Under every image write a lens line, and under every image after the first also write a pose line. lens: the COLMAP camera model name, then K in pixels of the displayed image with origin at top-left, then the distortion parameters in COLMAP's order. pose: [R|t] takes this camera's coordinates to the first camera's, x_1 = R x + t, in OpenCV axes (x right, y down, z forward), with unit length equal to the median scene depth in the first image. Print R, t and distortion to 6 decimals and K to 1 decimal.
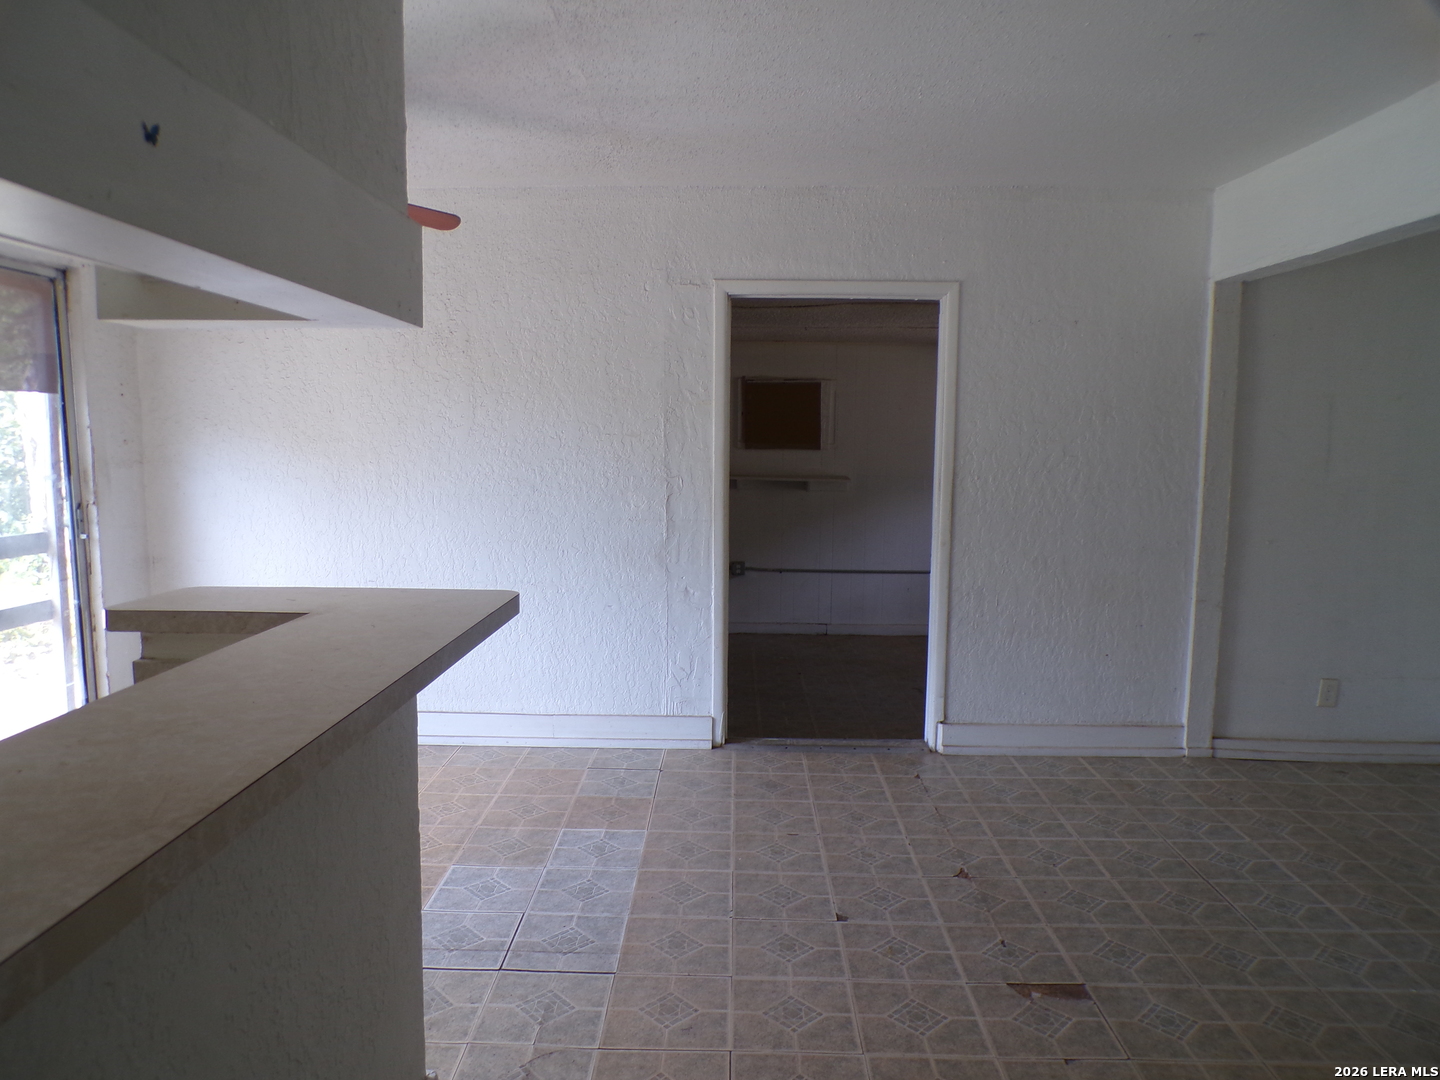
lens RADIAL K [[963.8, 0, 718.5], [0, 963.8, 538.8], [0, 0, 1]] dist [-0.038299, 0.000735]
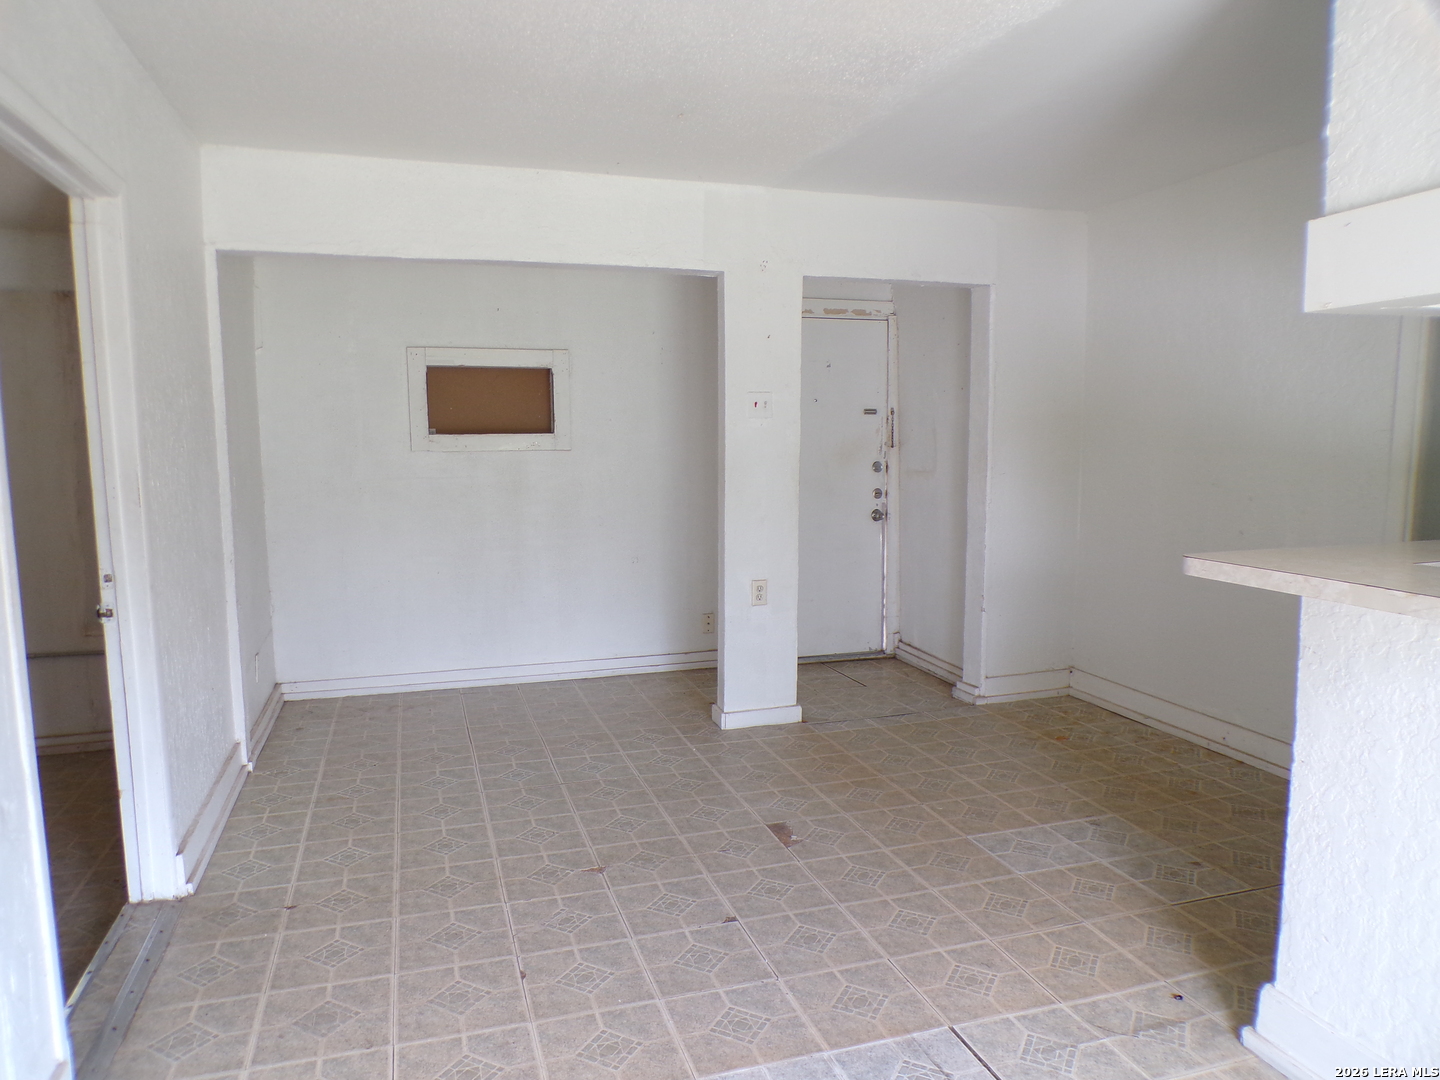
lens RADIAL K [[963.8, 0, 717.0], [0, 963.8, 542.1], [0, 0, 1]] dist [-0.038299, 0.000735]
pose [[-0.310685, -0.120698, 0.942818, -0.686481], [0.108952, 0.980845, 0.161469, -0.120124], [-0.944248, 0.152888, -0.291584, 1.178846]]
